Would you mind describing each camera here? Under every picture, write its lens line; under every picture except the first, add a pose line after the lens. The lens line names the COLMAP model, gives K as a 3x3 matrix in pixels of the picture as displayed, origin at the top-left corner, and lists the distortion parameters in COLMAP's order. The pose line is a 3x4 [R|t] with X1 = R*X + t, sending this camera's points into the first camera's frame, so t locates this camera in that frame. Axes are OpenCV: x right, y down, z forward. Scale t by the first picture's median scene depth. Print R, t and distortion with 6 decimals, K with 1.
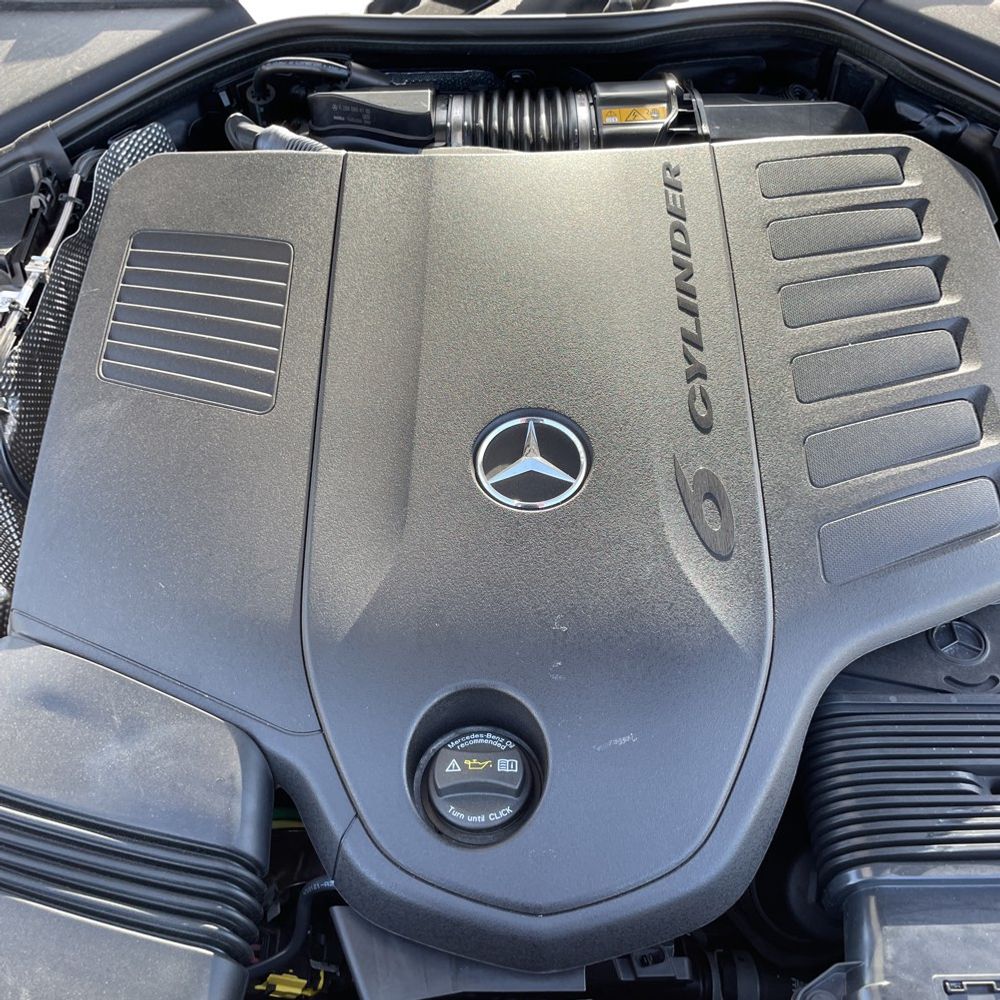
lens RADIAL K [[1012.2, 0, 491.1], [0, 1012.2, 502.9], [0, 0, 1]] dist [0.082183, -0.122964]
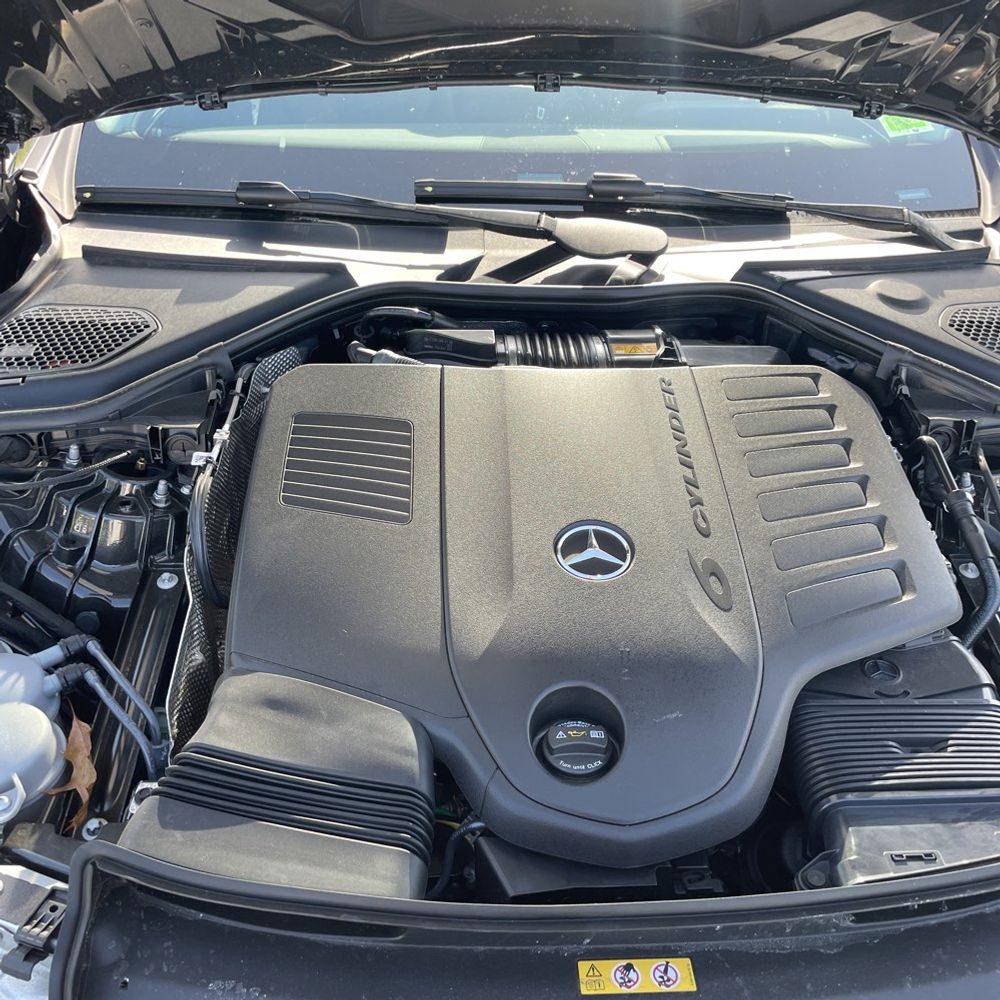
lens RADIAL K [[1026.4, 0, 519.8], [0, 1026.4, 495.1], [0, 0, 1]] dist [0.084776, -0.132246]
pose [[0.995699, 0.015848, 0.091281, -0.181007], [0.008148, 0.966464, -0.256673, 0.230880], [-0.092287, 0.256313, 0.962178, -0.402965]]
